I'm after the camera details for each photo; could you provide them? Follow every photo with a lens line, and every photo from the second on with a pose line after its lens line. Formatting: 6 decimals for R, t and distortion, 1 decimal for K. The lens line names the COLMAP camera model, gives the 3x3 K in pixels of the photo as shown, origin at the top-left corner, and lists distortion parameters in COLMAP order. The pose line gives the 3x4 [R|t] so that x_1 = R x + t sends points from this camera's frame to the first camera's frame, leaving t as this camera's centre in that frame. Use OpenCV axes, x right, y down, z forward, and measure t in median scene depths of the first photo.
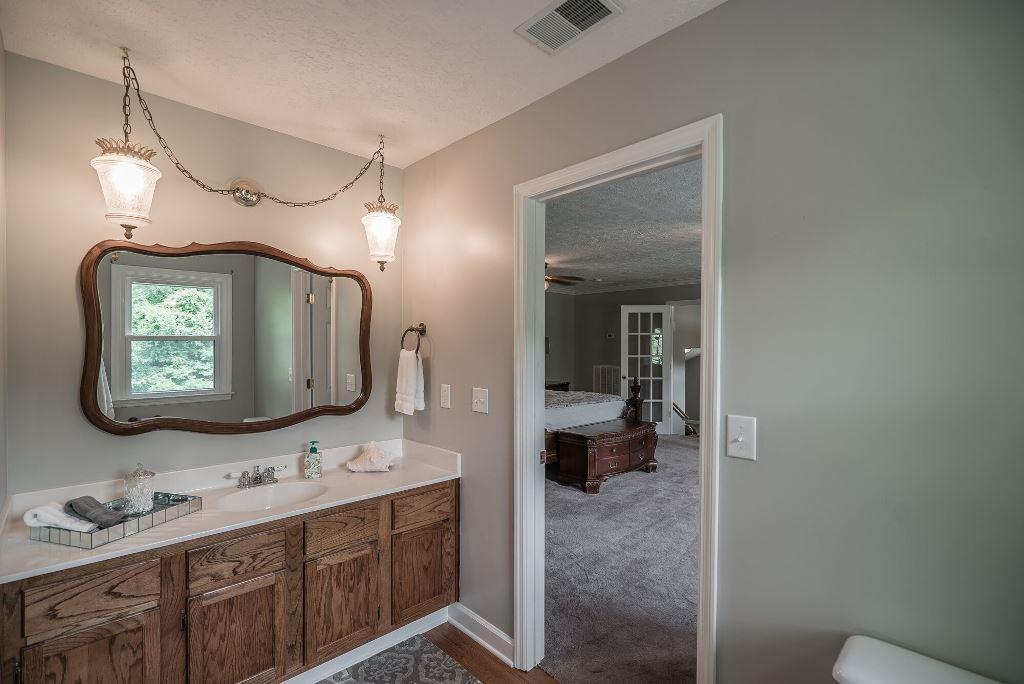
lens RADIAL K [[463.5, 0, 512.0], [0, 463.5, 342.0], [0, 0, 1]] dist [-0.000111, -0.000177]
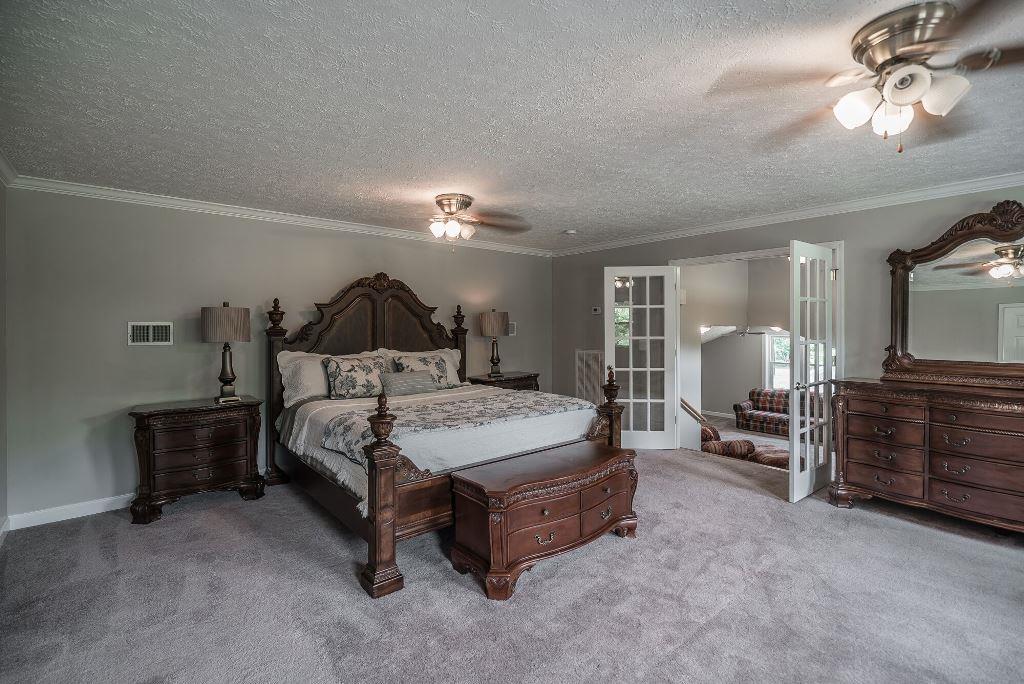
lens RADIAL K [[459.2, 0, 510.5], [0, 459.2, 320.2], [0, 0, 1]] dist [0.000425, -0.000019]
pose [[0.997945, -0.008052, -0.063563, 0.187926], [0.007844, 0.999963, -0.003513, 0.006134], [0.063589, 0.003007, 0.997972, 0.395909]]
